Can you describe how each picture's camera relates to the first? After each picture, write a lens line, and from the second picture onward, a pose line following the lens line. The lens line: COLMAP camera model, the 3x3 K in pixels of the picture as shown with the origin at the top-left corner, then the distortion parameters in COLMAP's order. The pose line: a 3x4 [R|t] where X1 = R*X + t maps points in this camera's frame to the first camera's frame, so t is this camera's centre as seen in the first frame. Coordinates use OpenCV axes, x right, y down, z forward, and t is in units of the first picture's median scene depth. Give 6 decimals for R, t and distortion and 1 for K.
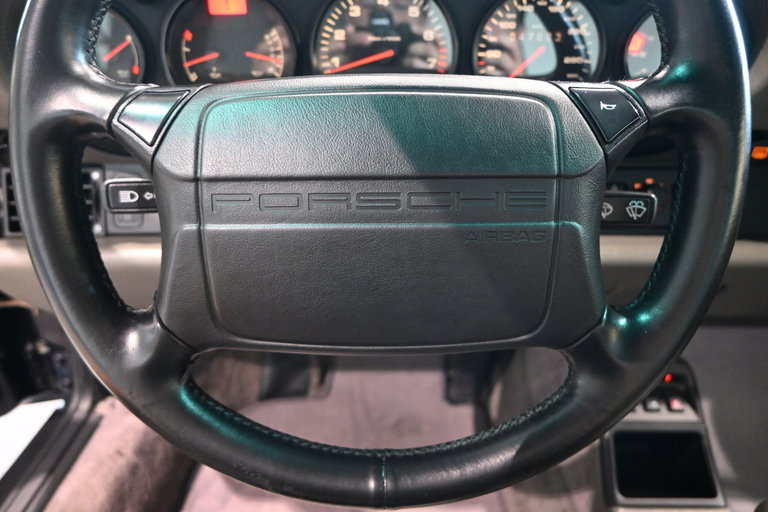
lens RADIAL K [[554.8, 0, 381.0], [0, 554.8, 277.5], [0, 0, 1]] dist [0.030888, 0.000780]
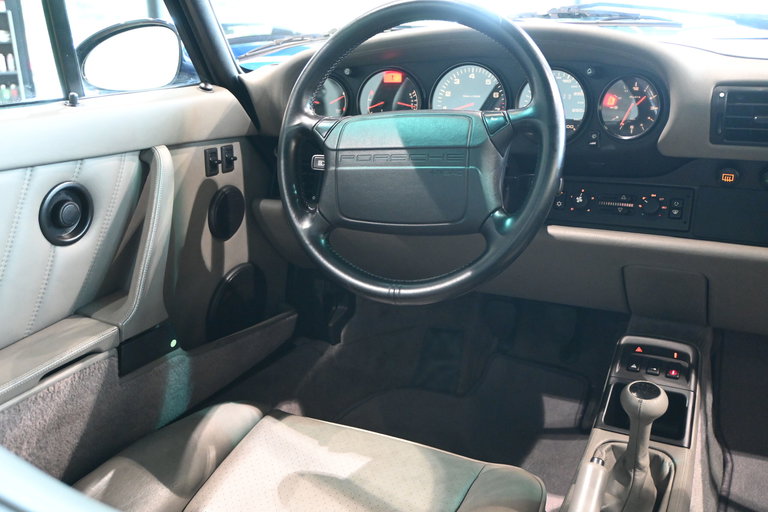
lens RADIAL K [[765.9, 0, 384.0], [0, 765.9, 256.0], [0, 0, 1]] dist [-0.003365, 0.003411]
pose [[0.898244, 0.099298, -0.428132, 1.023000], [-0.171723, 0.976001, -0.133916, 0.530832], [0.404559, 0.193809, 0.893739, -1.427240]]
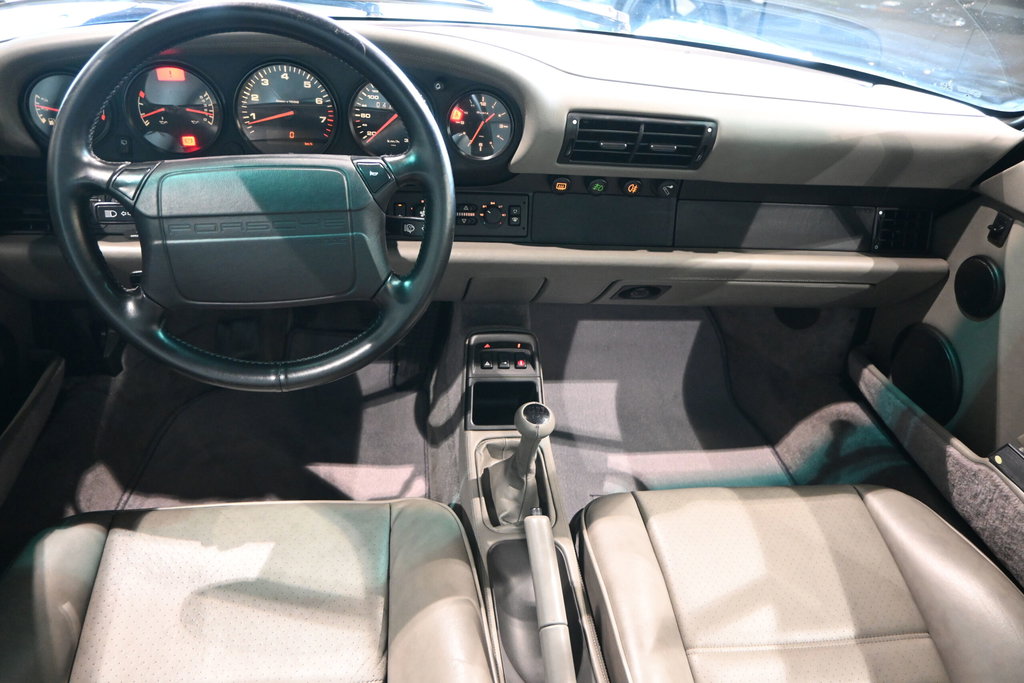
lens RADIAL K [[716.6, 0, 547.7], [0, 716.6, 362.5], [0, 0, 1]] dist [0.002235, 0.001086]
pose [[0.981839, -0.021185, 0.188528, 0.369498], [-0.005082, 0.990452, 0.137765, -0.017599], [-0.189647, -0.136221, 0.972357, -1.261595]]
